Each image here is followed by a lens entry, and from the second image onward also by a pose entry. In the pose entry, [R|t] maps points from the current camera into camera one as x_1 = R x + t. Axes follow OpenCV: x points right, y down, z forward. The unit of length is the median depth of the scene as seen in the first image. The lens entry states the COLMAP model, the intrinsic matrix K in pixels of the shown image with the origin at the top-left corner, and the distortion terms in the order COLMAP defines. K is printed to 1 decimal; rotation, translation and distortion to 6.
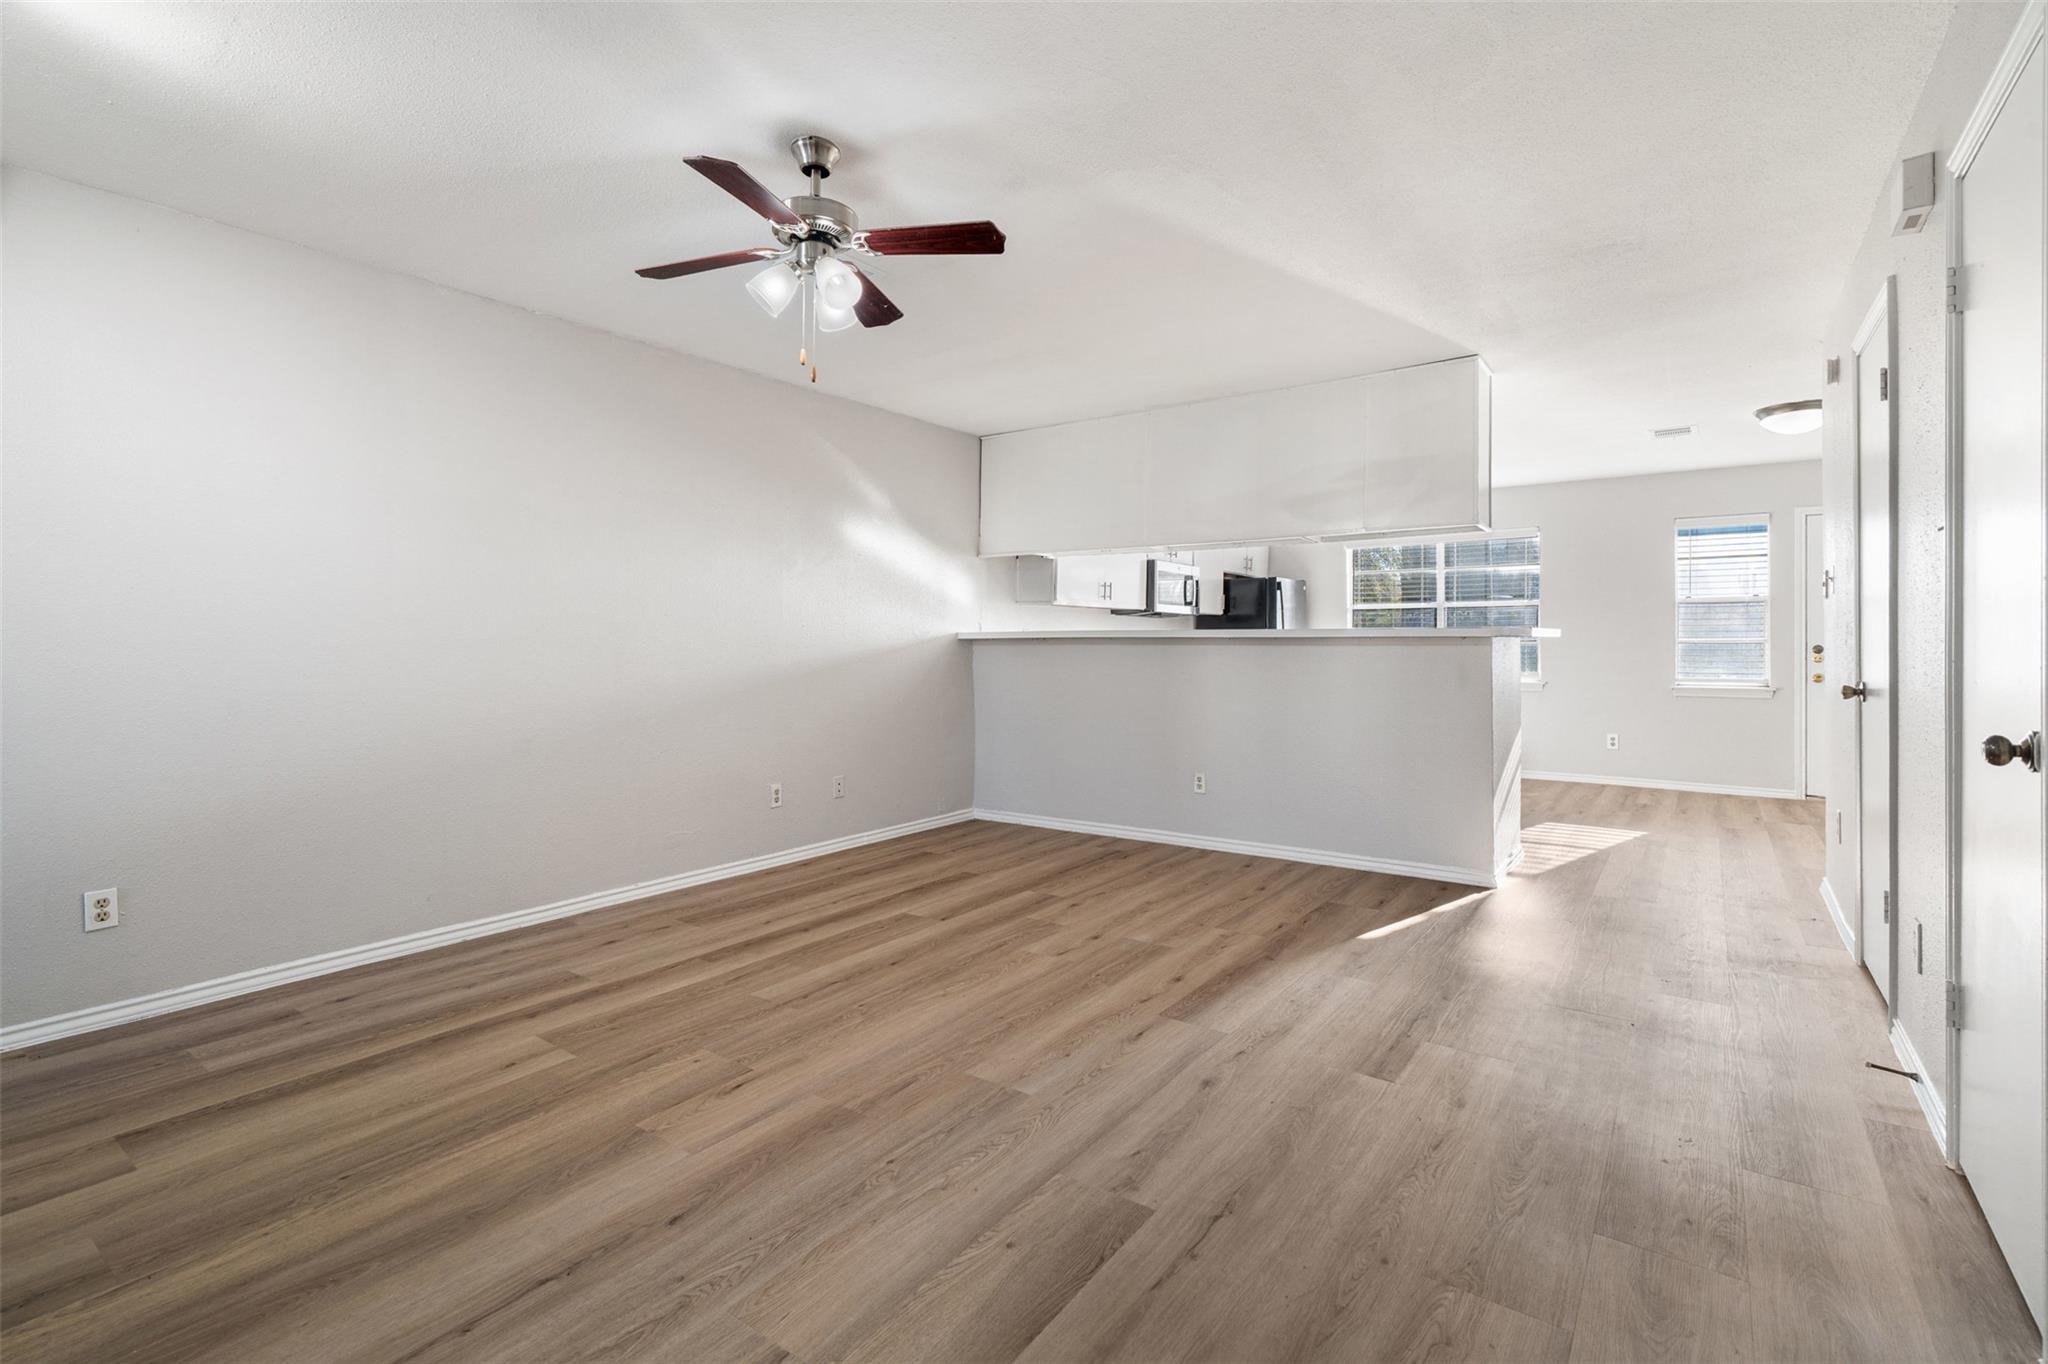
lens RADIAL K [[935.5, 0, 1036.2], [0, 935.5, 635.2], [0, 0, 1]] dist [-0.010597, 0.004828]
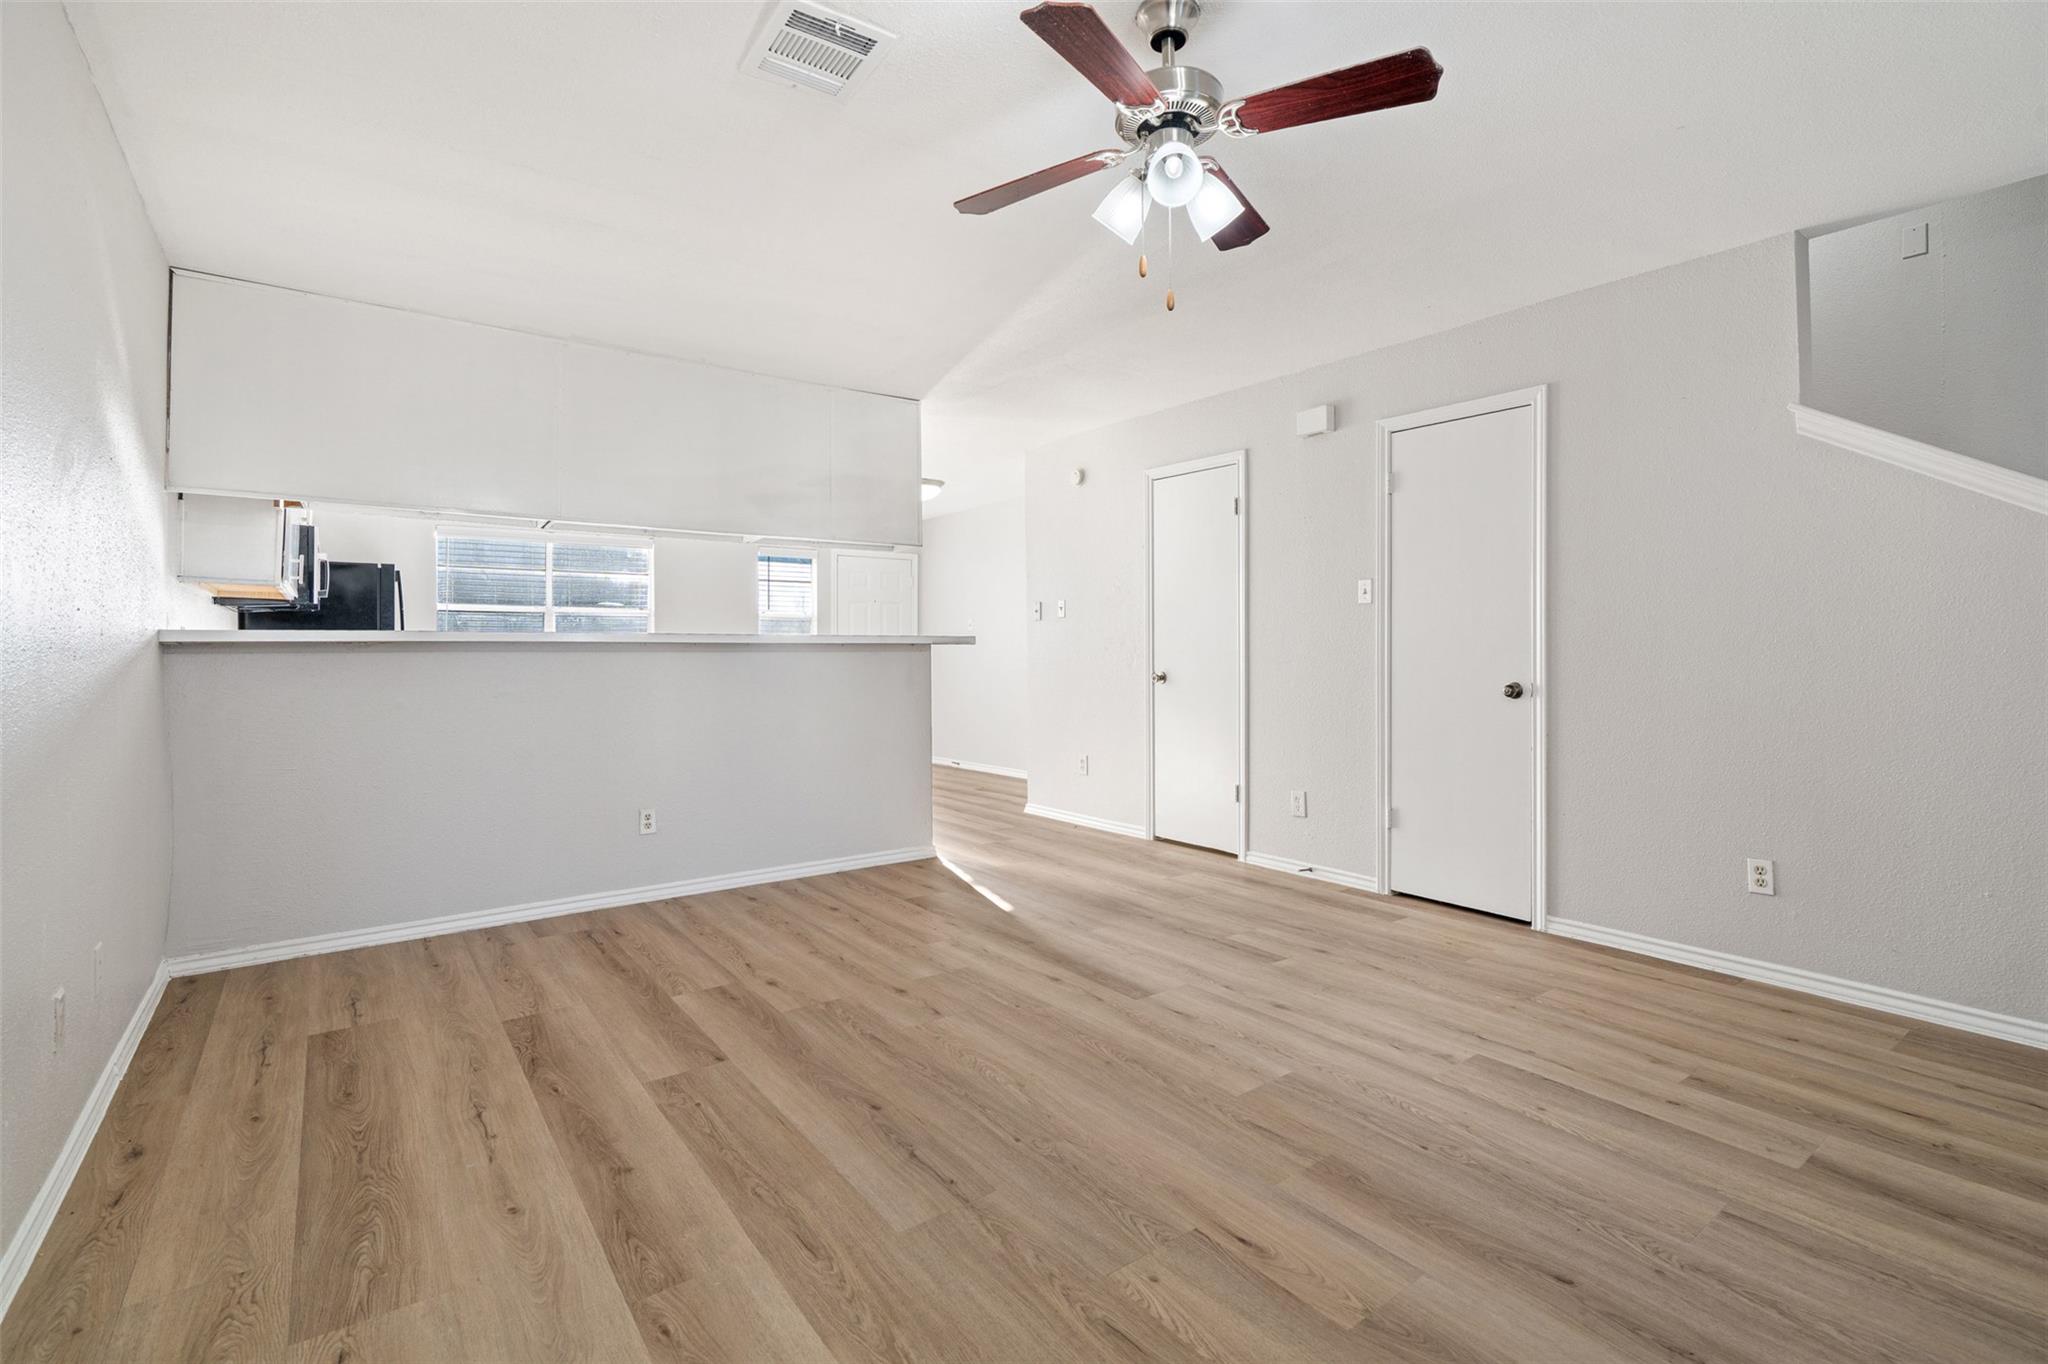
lens RADIAL K [[935.5, 0, 1038.2], [0, 935.5, 642.3], [0, 0, 1]] dist [-0.010597, 0.004828]
pose [[0.300984, 0.007994, 0.953596, -0.861777], [-0.005047, 0.999964, -0.006790, 0.009084], [-0.953616, -0.002769, 0.301014, 0.743030]]
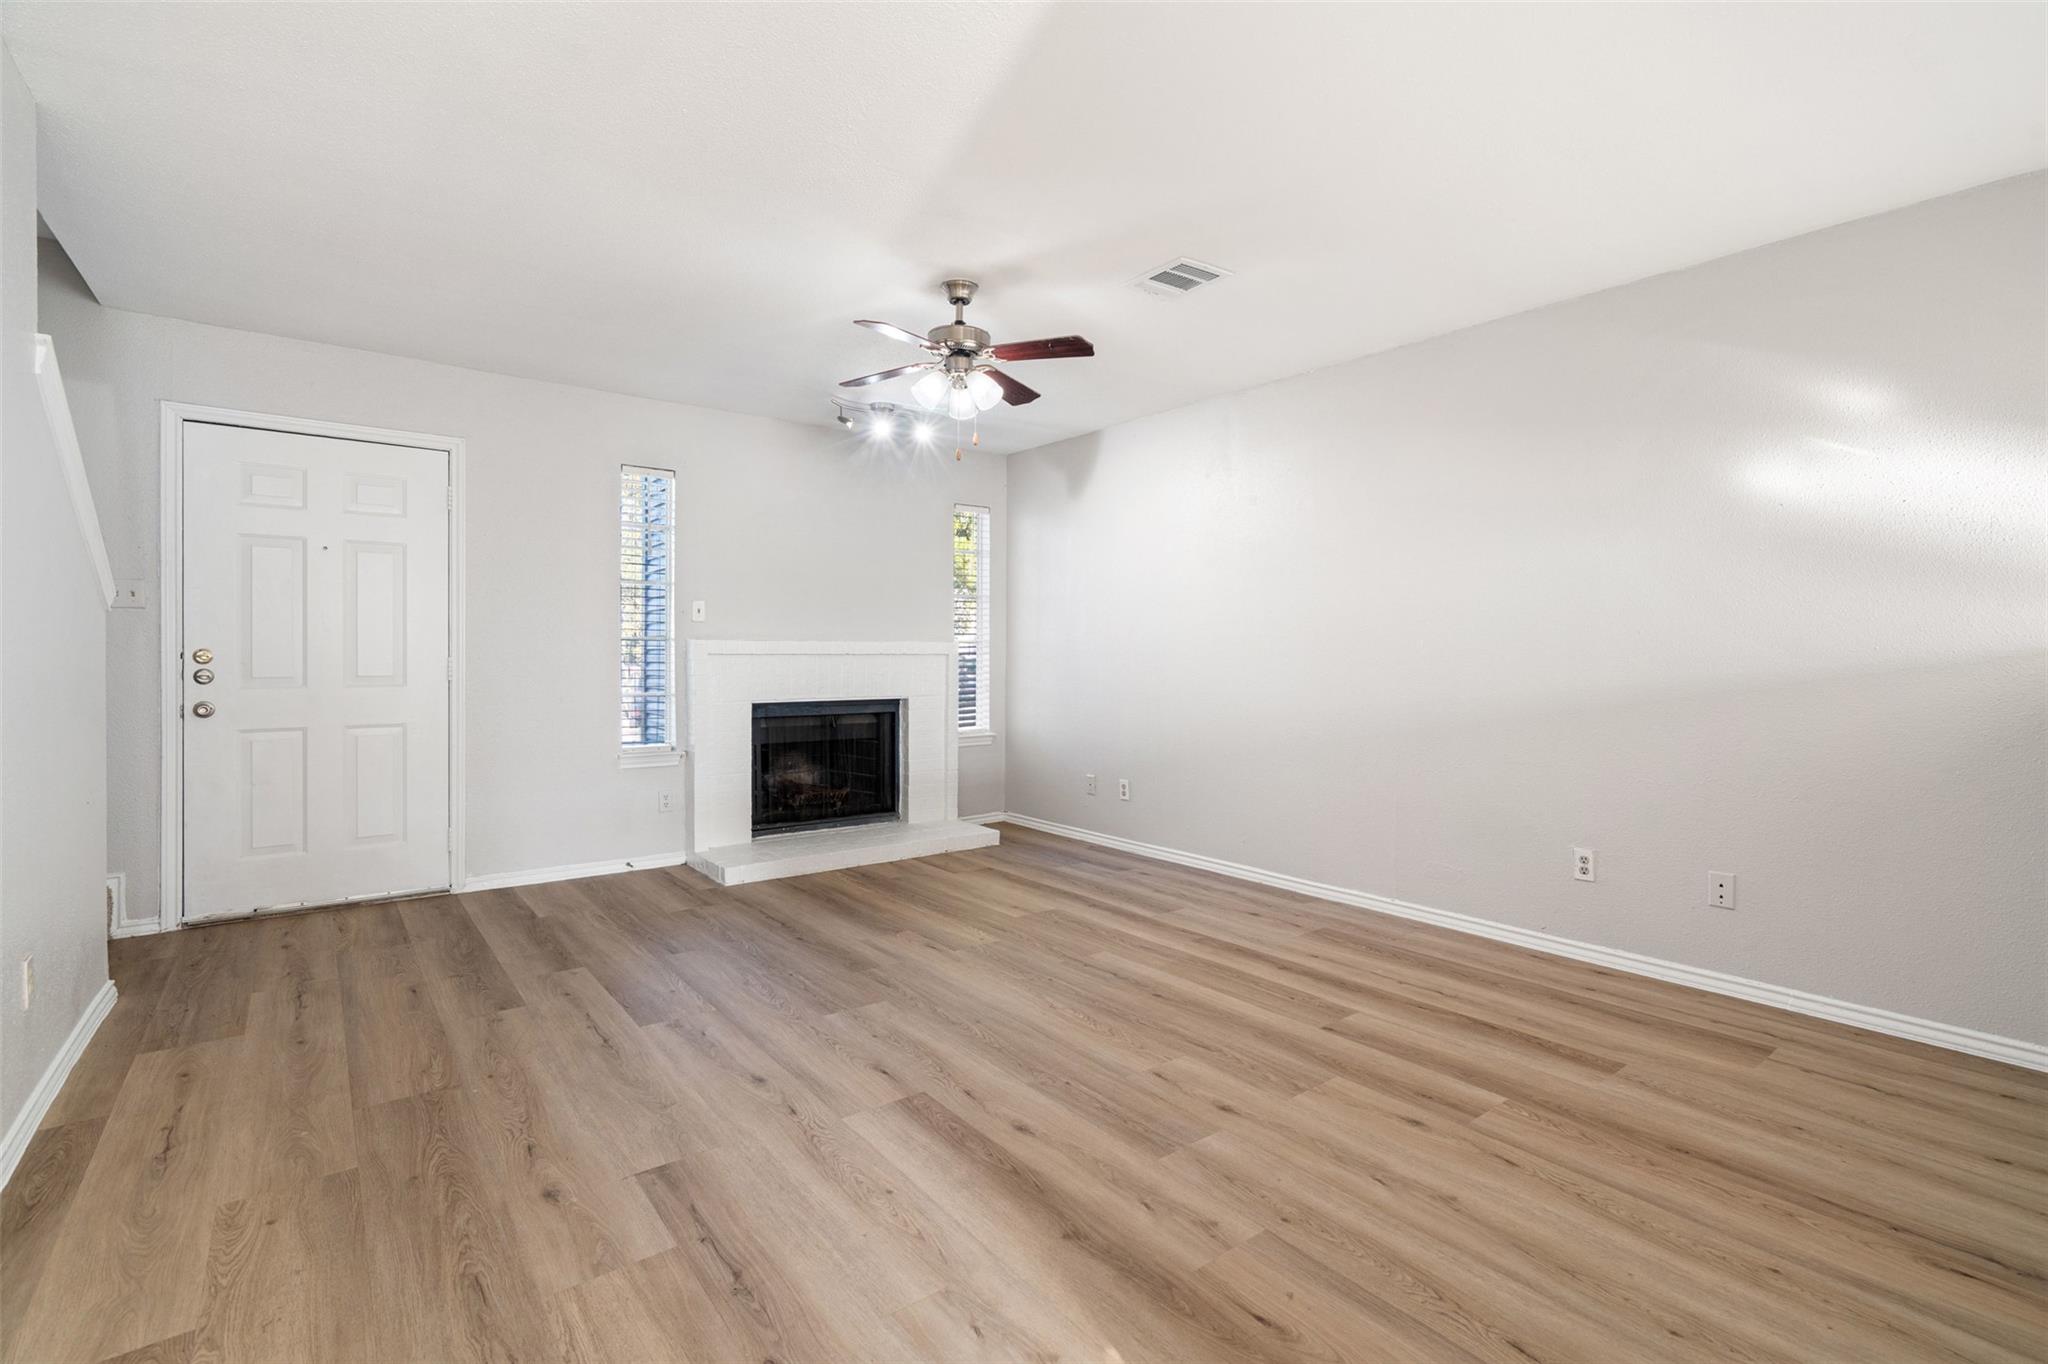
lens RADIAL K [[935.5, 0, 1033.4], [0, 935.5, 652.6], [0, 0, 1]] dist [-0.010597, 0.004828]
pose [[-0.282112, 0.001101, -0.959381, 0.870349], [0.006099, 0.999981, -0.000645, 0.004209], [0.959362, -0.006033, -0.282114, 1.263759]]
